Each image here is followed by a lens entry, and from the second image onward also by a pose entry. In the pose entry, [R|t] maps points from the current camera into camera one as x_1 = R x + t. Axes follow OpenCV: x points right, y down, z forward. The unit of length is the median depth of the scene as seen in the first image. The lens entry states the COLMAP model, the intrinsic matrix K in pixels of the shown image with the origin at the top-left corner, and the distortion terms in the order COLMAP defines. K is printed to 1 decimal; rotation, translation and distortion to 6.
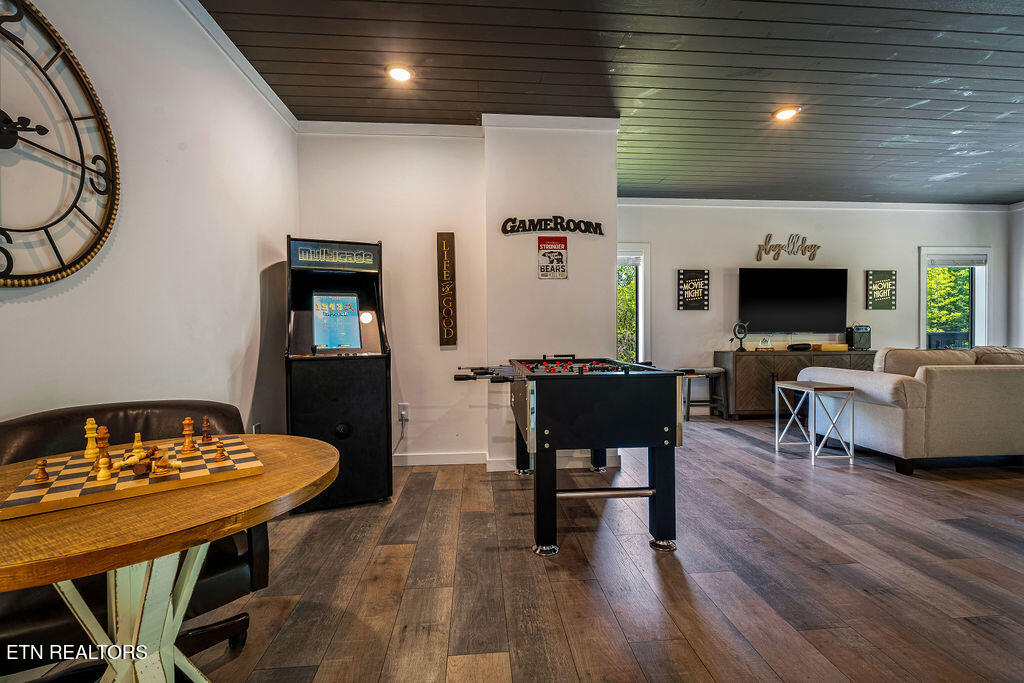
lens RADIAL K [[450.0, 0, 512.2], [0, 450.0, 343.0], [0, 0, 1]] dist [0.020671, -0.000160]
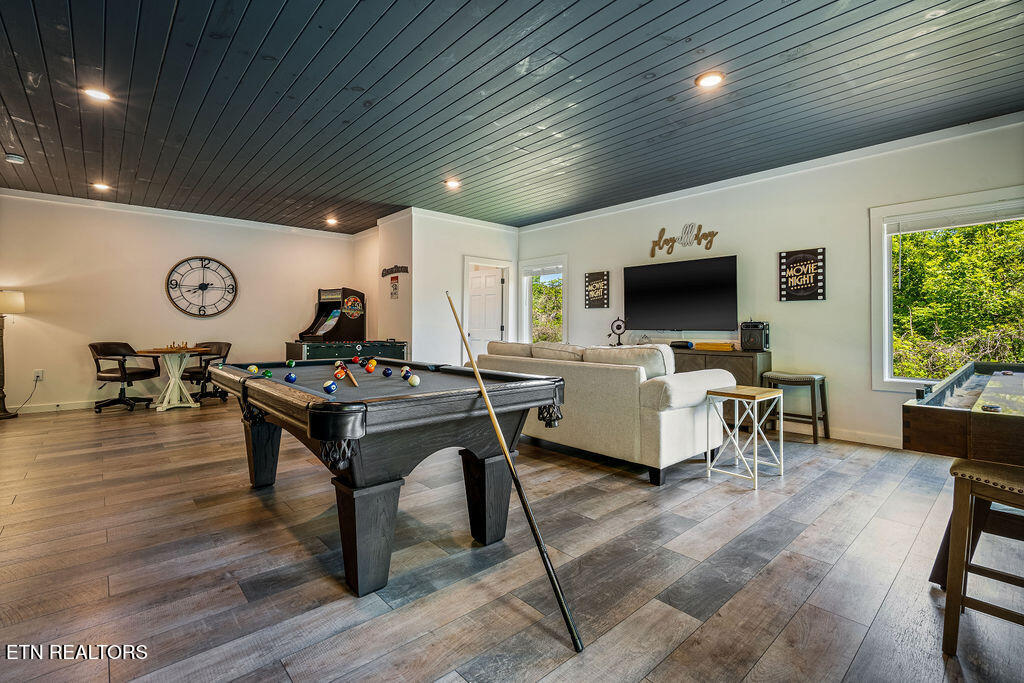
lens RADIAL K [[450.0, 0, 506.9], [0, 450.0, 332.4], [0, 0, 1]] dist [0.020671, -0.000160]
pose [[0.604649, 0.017557, -0.796299, 1.135524], [-0.022542, 0.999734, 0.004926, -0.012423], [0.796173, 0.014972, 0.604884, 0.142074]]
